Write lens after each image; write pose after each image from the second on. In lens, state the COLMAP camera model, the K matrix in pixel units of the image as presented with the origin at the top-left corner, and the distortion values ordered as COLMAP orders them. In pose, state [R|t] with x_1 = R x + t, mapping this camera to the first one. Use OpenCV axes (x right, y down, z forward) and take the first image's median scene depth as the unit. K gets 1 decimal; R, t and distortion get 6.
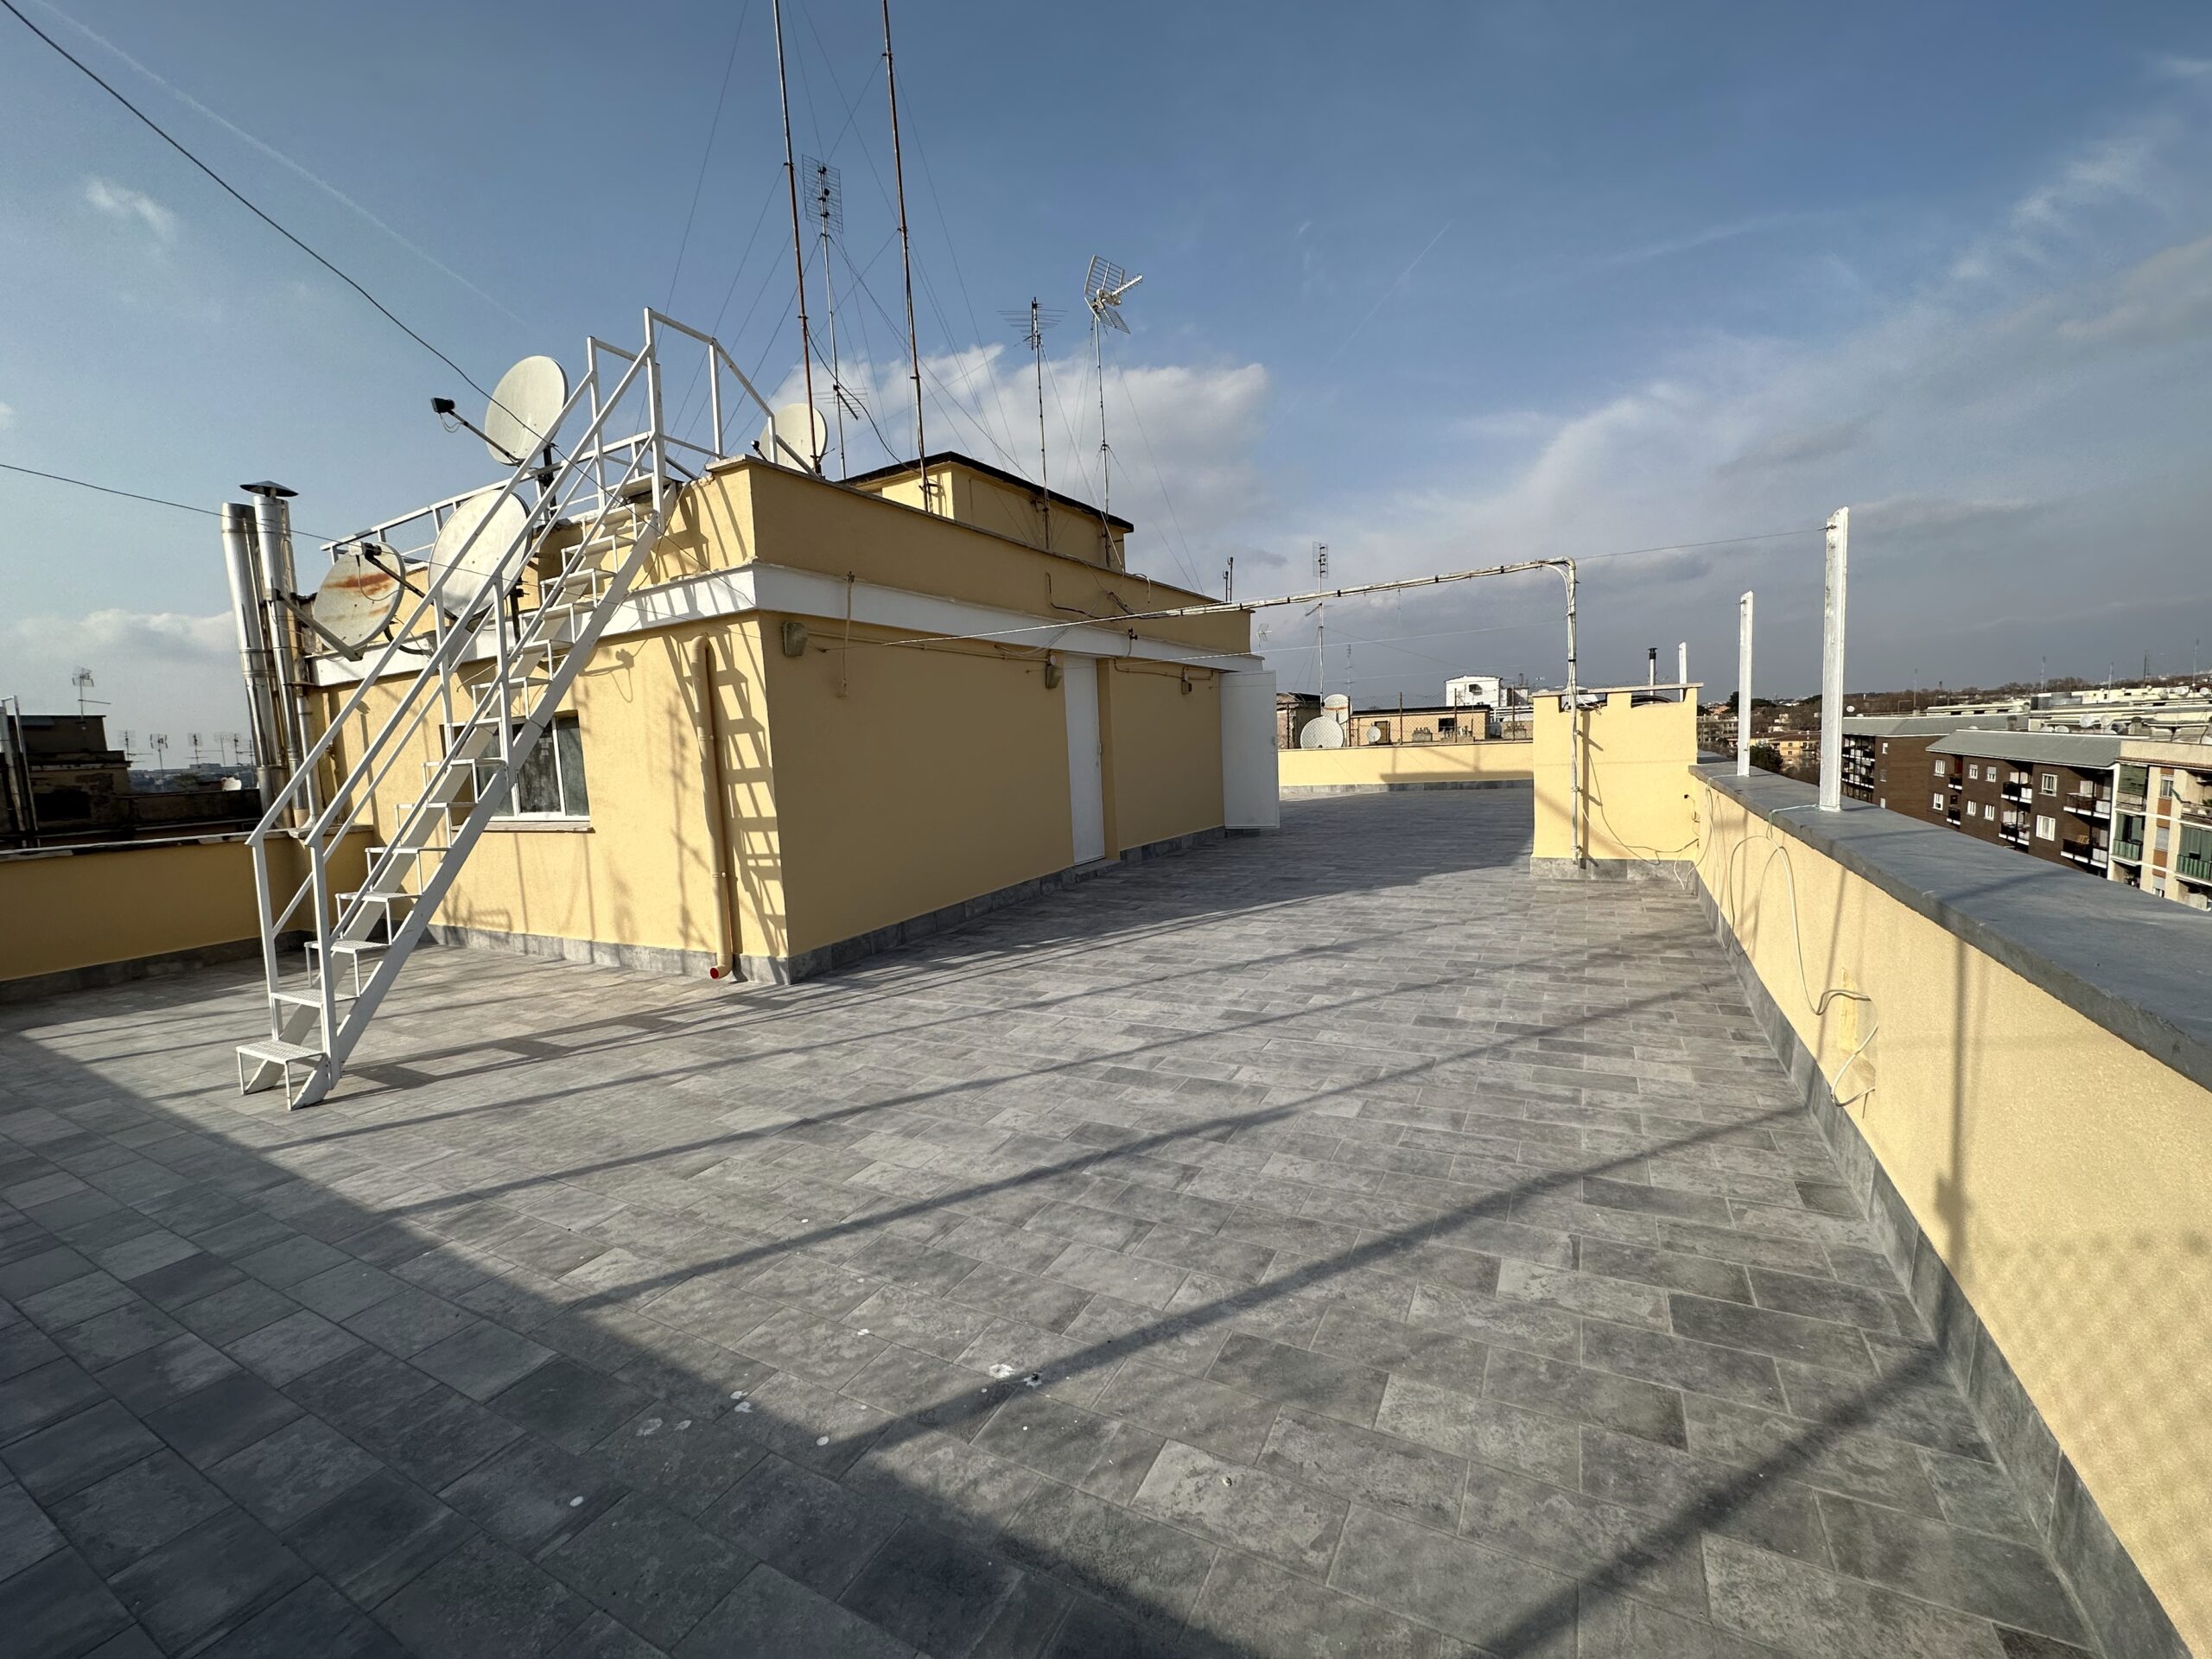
lens RADIAL K [[881.1, 0, 1106.0], [0, 881.1, 829.5], [0, 0, 1]] dist [-0.002164, 0.000135]
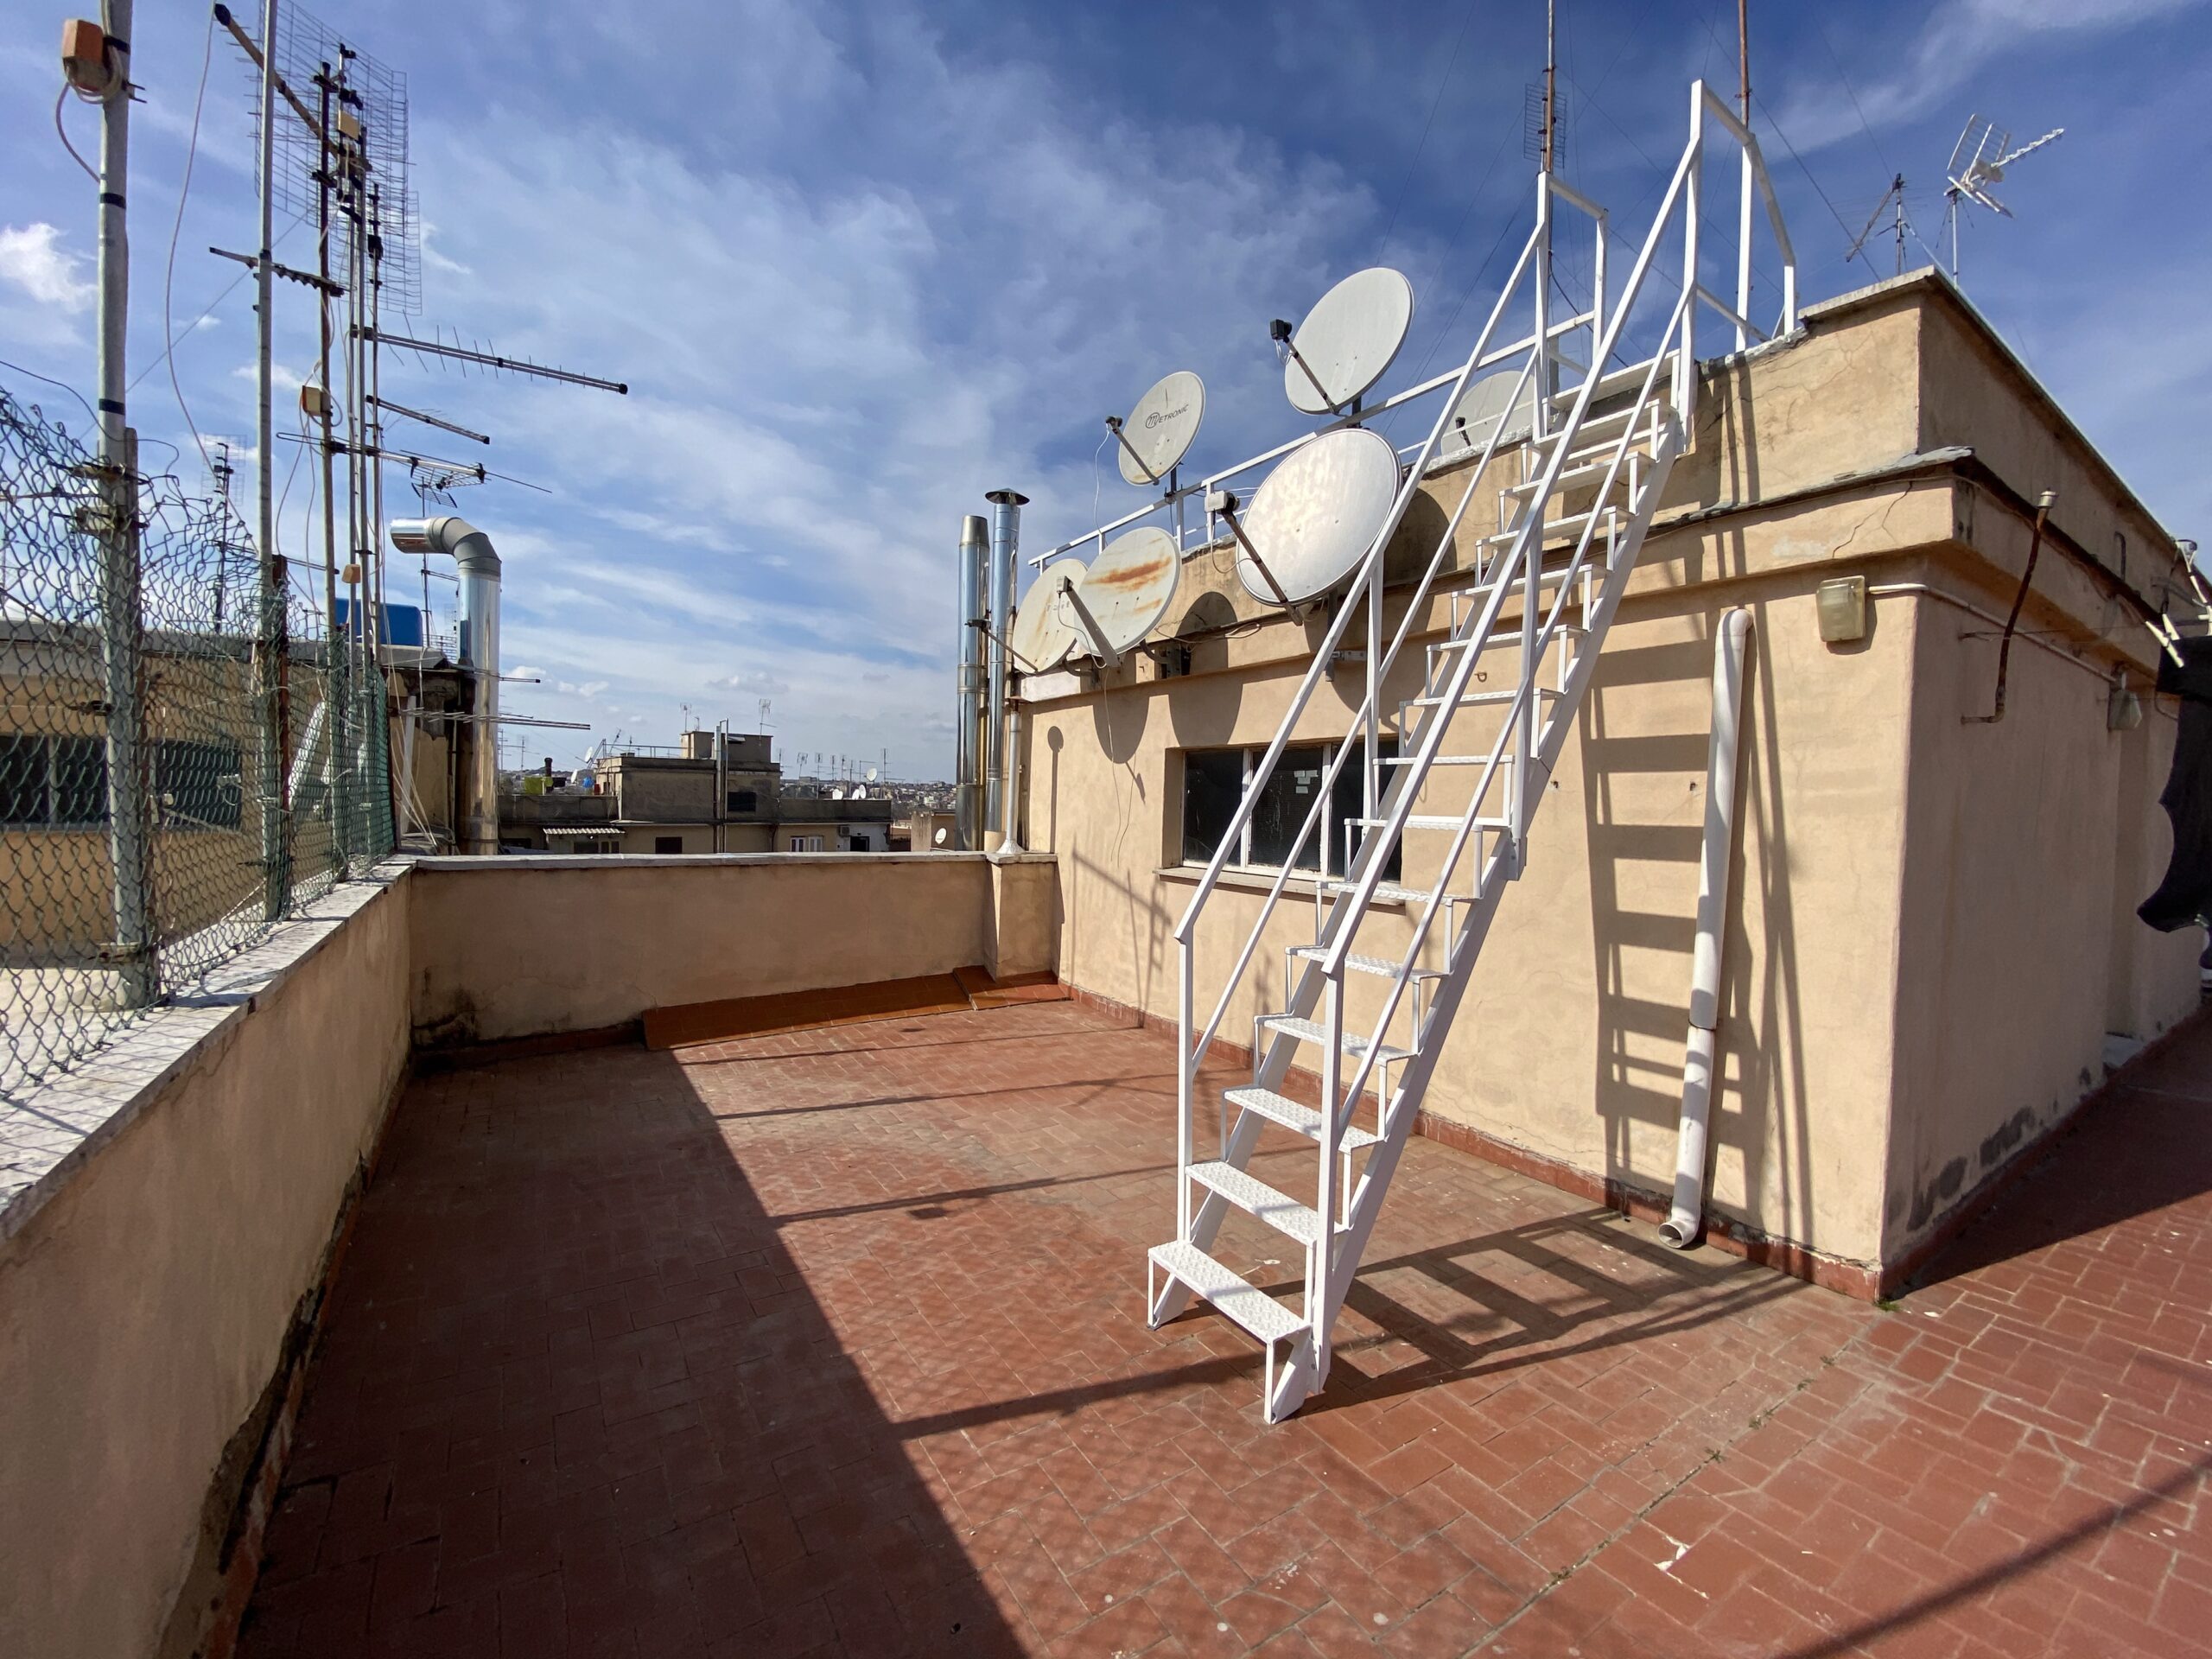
lens RADIAL K [[903.4, 0, 1109.7], [0, 903.4, 818.1], [0, 0, 1]] dist [0.036475, -0.029489]
pose [[0.885987, 0.072712, -0.457973, -0.377668], [-0.103449, 0.993732, -0.042358, -0.011619], [0.452023, 0.084906, 0.887956, 0.207991]]
